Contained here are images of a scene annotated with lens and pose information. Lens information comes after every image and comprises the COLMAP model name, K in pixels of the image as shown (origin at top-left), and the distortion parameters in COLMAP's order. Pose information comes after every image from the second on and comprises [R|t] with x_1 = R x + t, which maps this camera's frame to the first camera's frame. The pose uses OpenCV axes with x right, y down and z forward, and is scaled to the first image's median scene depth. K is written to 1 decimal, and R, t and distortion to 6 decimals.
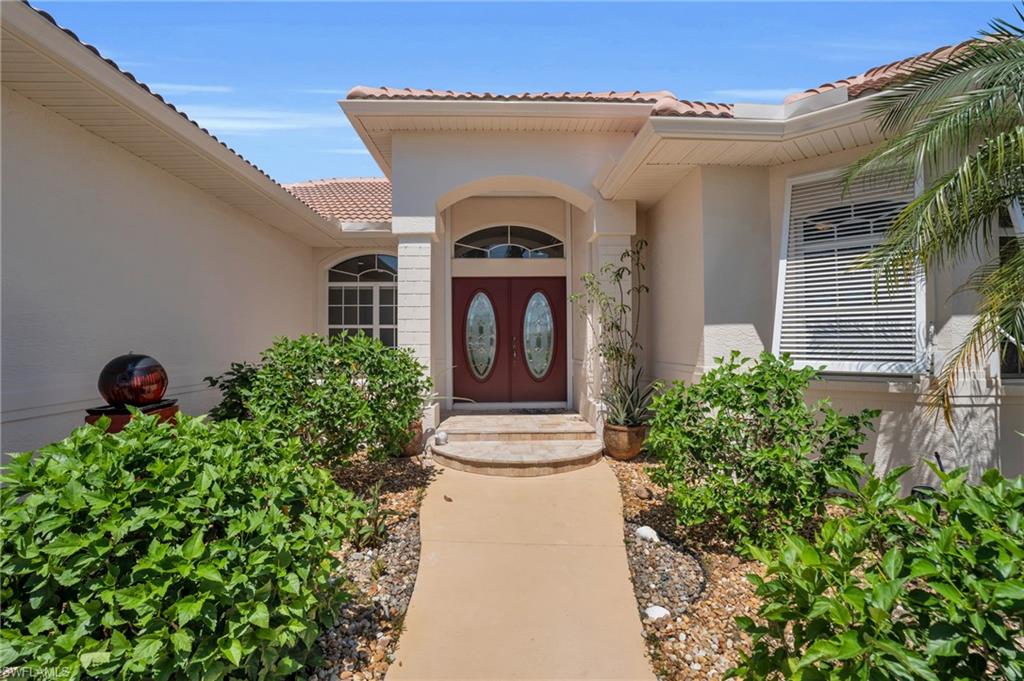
lens RADIAL K [[463.1, 0, 512.0], [0, 463.1, 340.5], [0, 0, 1]] dist [-0.049147, 0.000878]
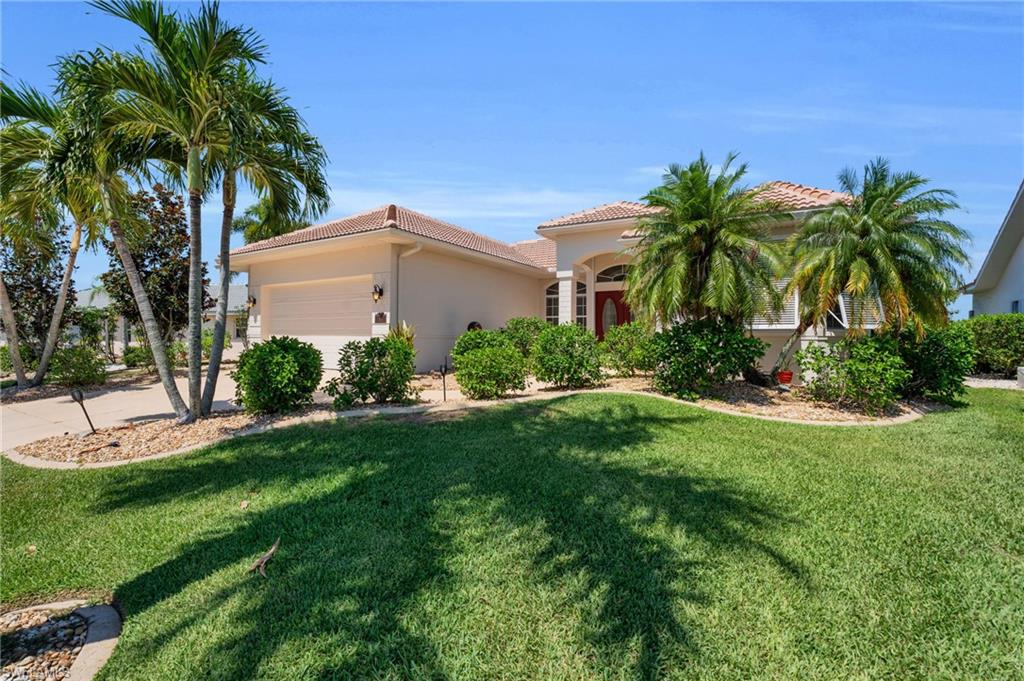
lens RADIAL K [[463.1, 0, 512.0], [0, 463.1, 340.5], [0, 0, 1]] dist [-0.049147, 0.000878]
pose [[0.834262, 0.014485, -0.551178, 0.755775], [-0.006600, 0.999846, 0.016287, 0.050979], [0.551328, -0.009950, 0.834229, -0.995332]]
